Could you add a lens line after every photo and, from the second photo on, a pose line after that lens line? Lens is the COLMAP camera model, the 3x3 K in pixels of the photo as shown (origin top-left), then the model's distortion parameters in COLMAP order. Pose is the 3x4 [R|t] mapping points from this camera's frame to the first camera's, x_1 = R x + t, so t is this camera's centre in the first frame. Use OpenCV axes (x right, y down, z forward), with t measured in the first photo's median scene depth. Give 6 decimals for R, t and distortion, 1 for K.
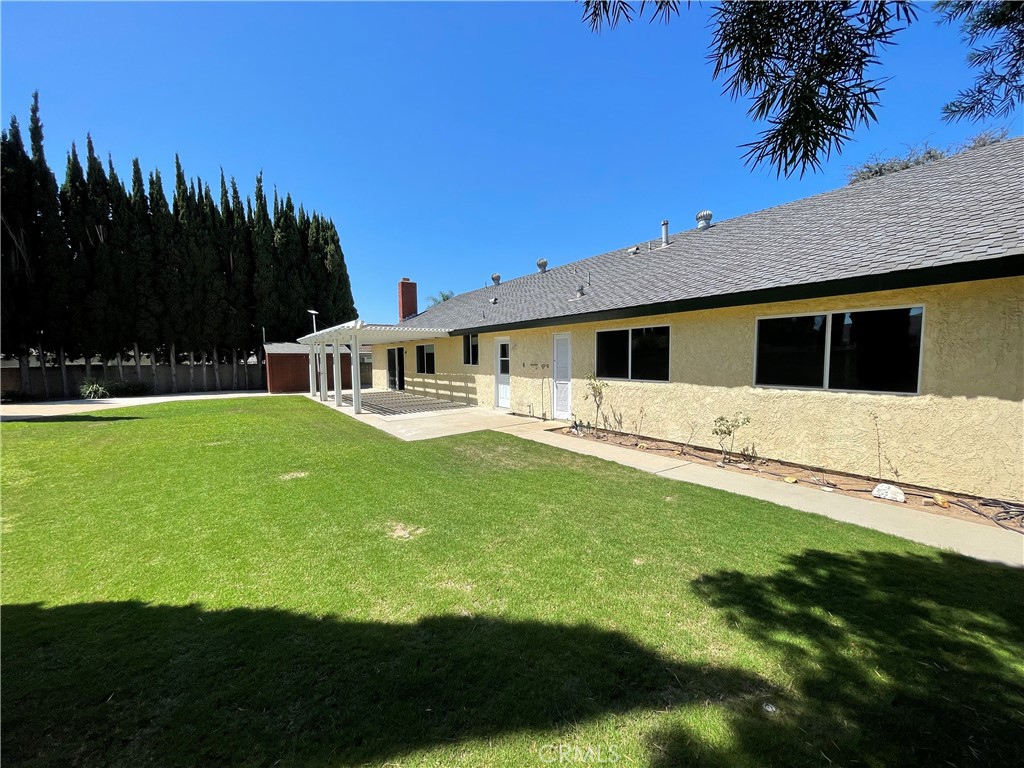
lens RADIAL K [[412.1, 0, 512.0], [0, 412.1, 384.0], [0, 0, 1]] dist [-0.000742, 0.000009]
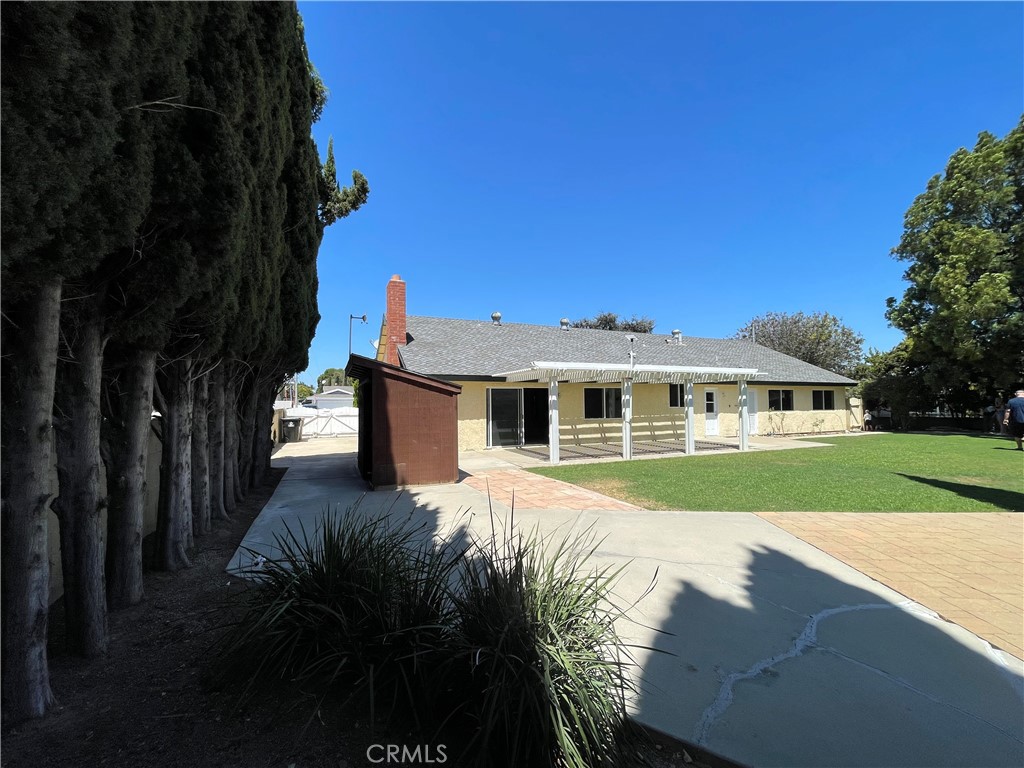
lens RADIAL K [[412.1, 0, 512.0], [0, 412.1, 384.0], [0, 0, 1]] dist [-0.000742, 0.000009]
pose [[0.222396, 0.022197, 0.974704, -1.681822], [0.051897, 0.998054, -0.034570, -0.115453], [-0.973574, 0.058272, 0.220811, 1.393798]]
